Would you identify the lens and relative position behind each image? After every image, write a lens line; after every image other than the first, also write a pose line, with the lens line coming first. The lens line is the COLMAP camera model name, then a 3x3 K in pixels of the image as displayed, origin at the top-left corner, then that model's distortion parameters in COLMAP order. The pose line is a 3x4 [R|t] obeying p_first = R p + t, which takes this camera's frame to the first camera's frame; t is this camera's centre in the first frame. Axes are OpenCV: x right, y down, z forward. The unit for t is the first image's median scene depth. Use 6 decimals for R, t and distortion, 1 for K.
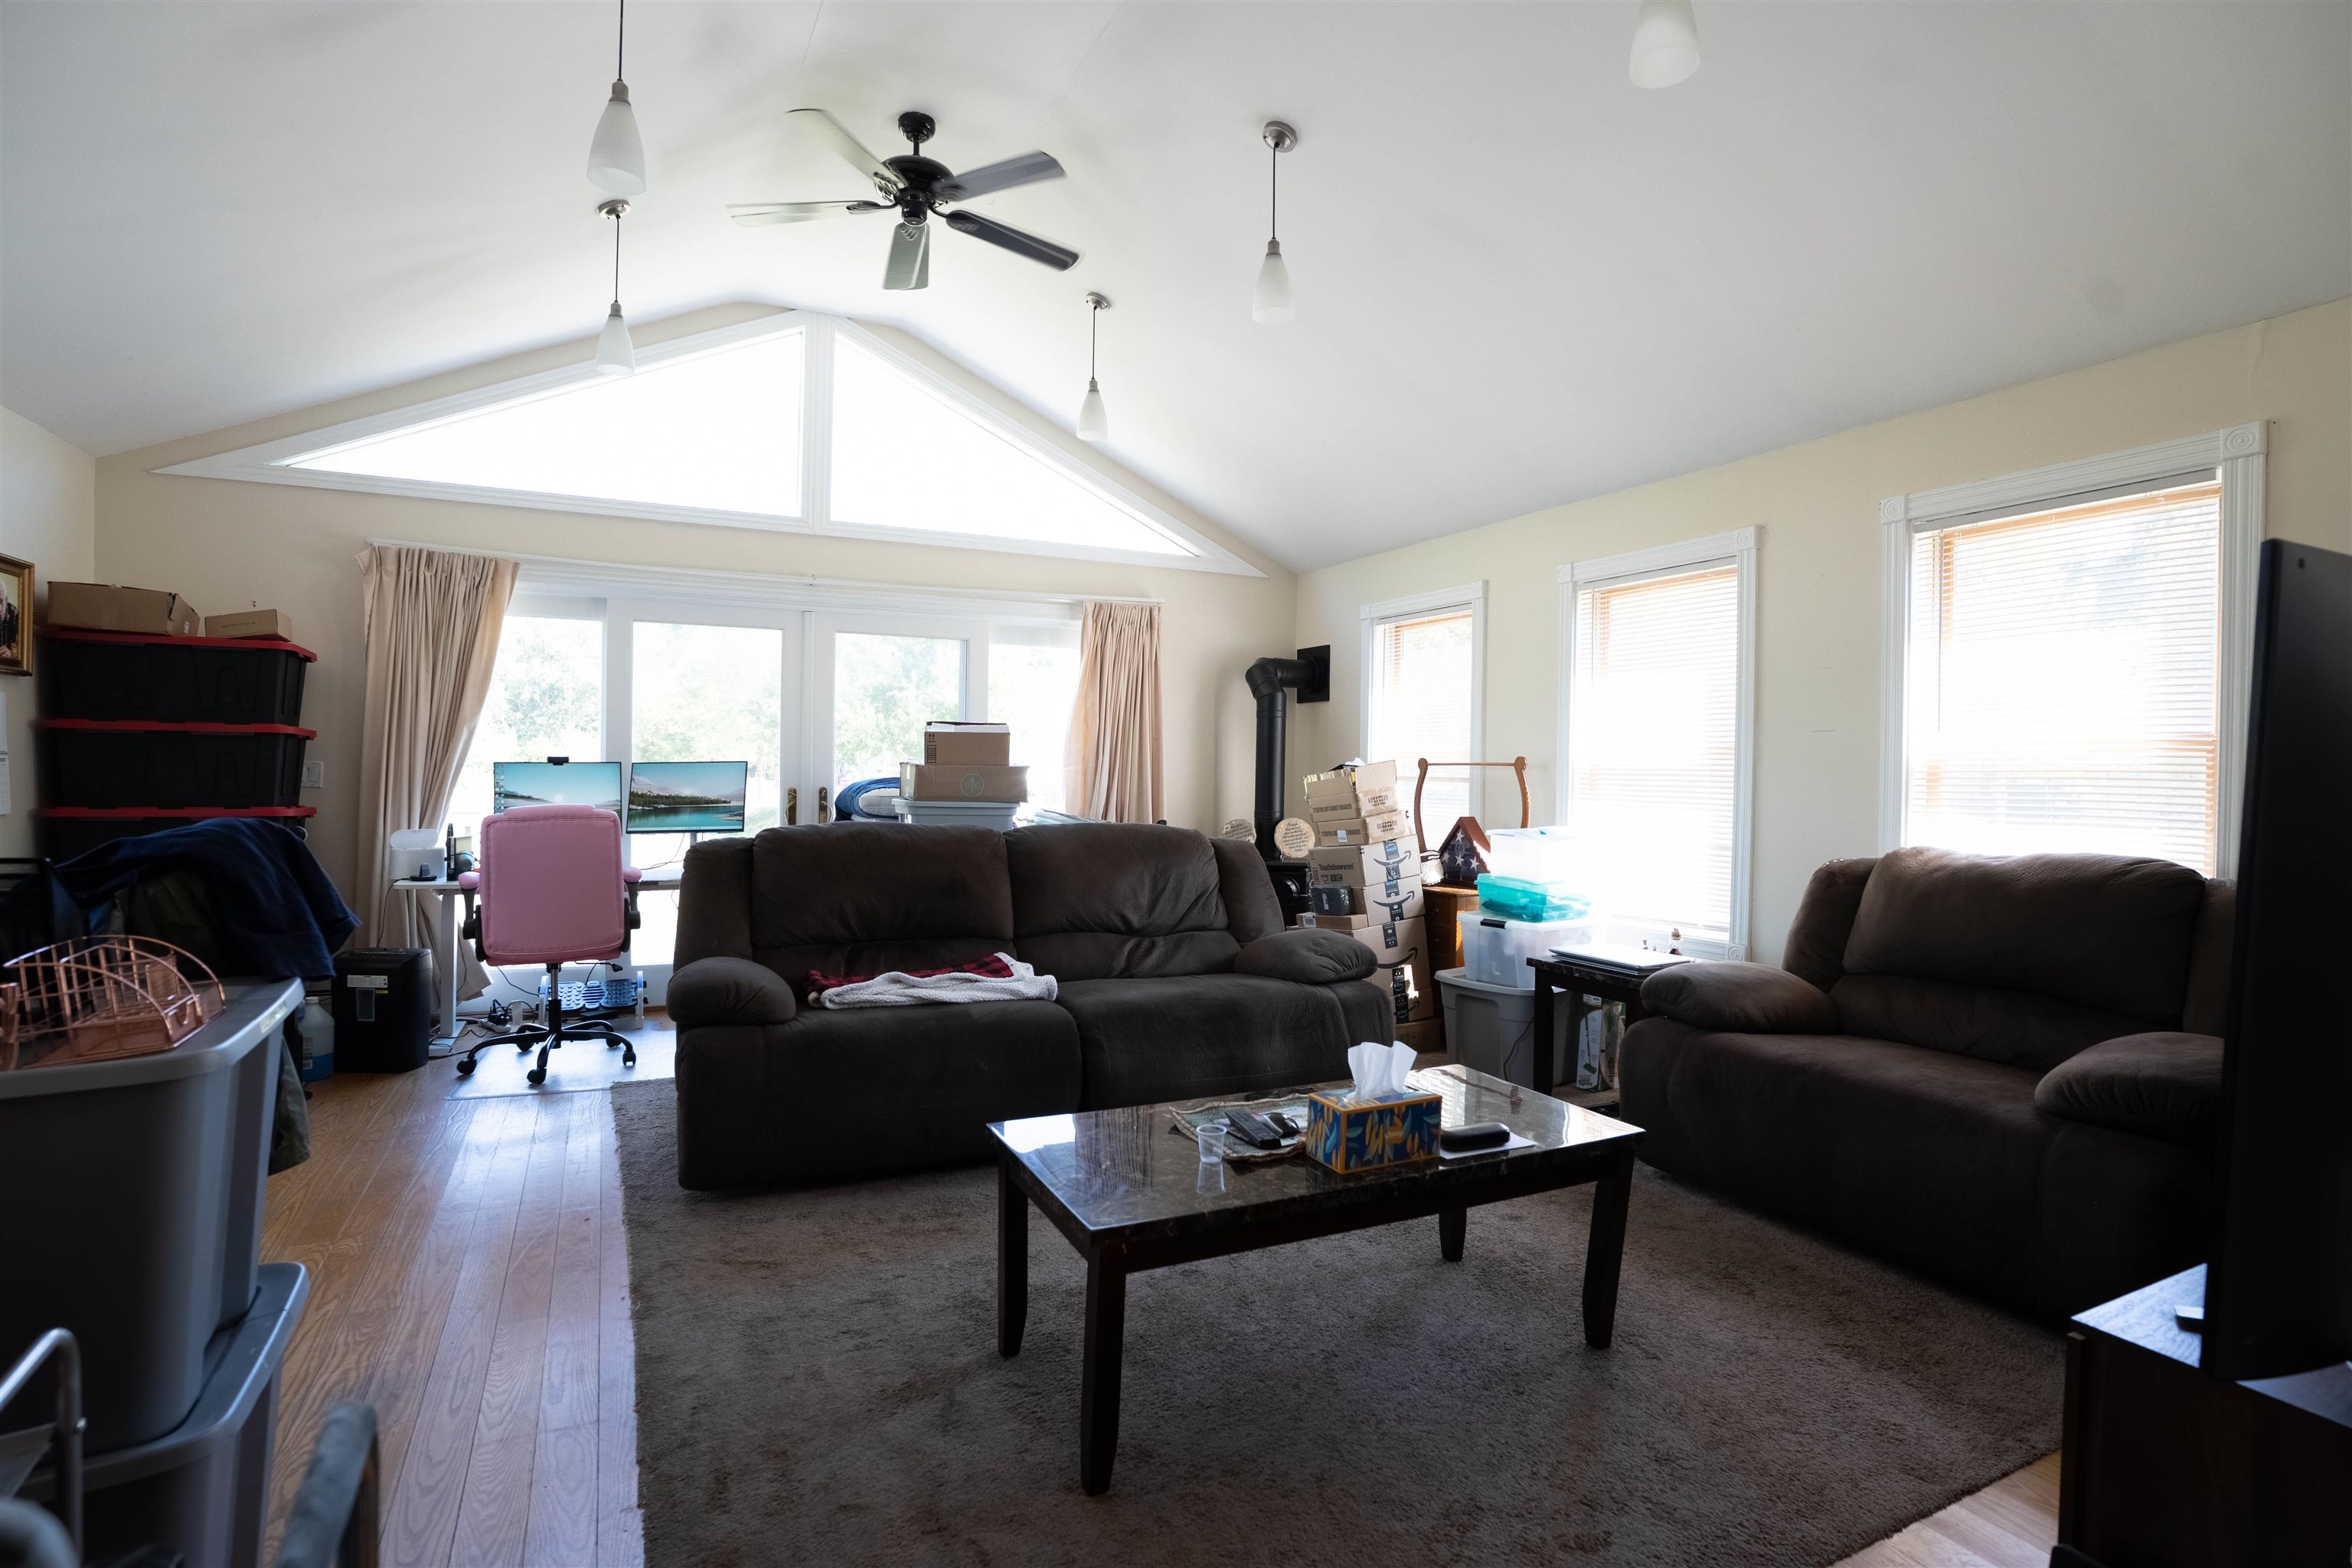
lens RADIAL K [[1147.3, 0, 1168.9], [0, 1147.3, 785.6], [0, 0, 1]] dist [-0.088959, 0.044878]
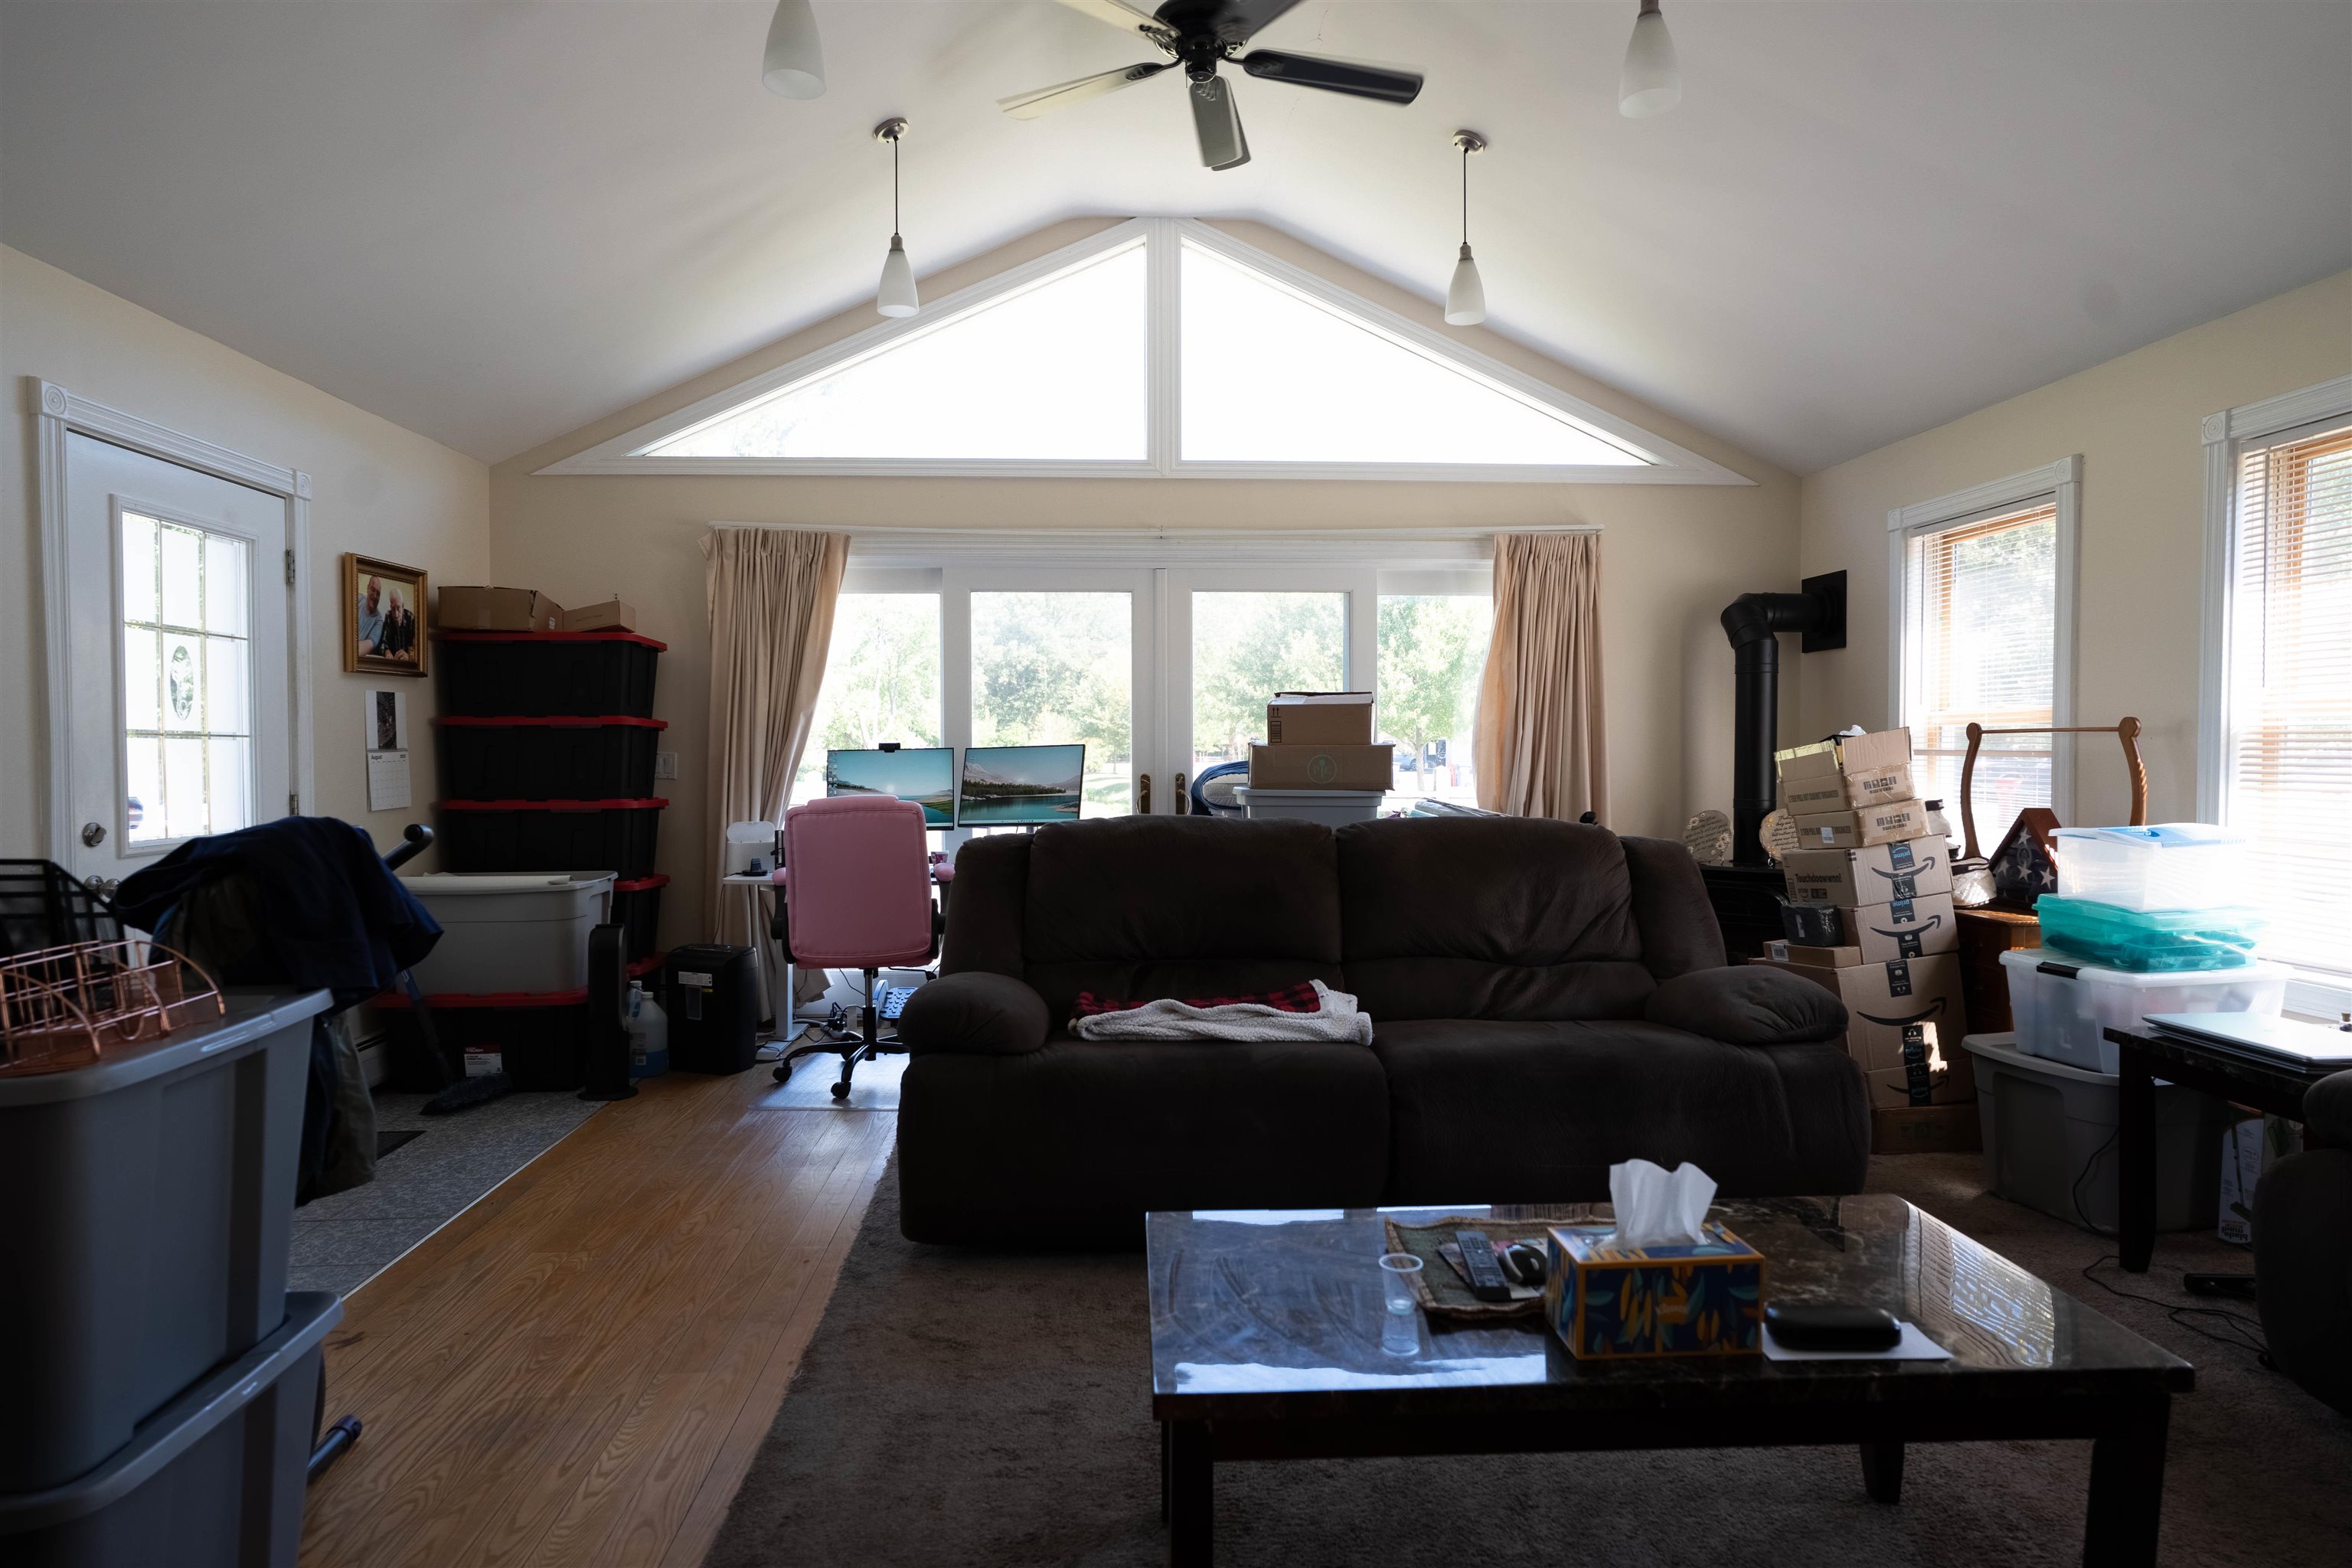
lens RADIAL K [[1328.7, 0, 1176.0], [0, 1328.7, 784.0], [0, 0, 1]] dist [-0.062677, 0.056414]
pose [[0.919984, -0.006403, -0.391903, 0.108061], [0.011188, 0.999888, 0.009927, -0.000413], [0.391796, -0.013518, 0.919953, 0.097555]]
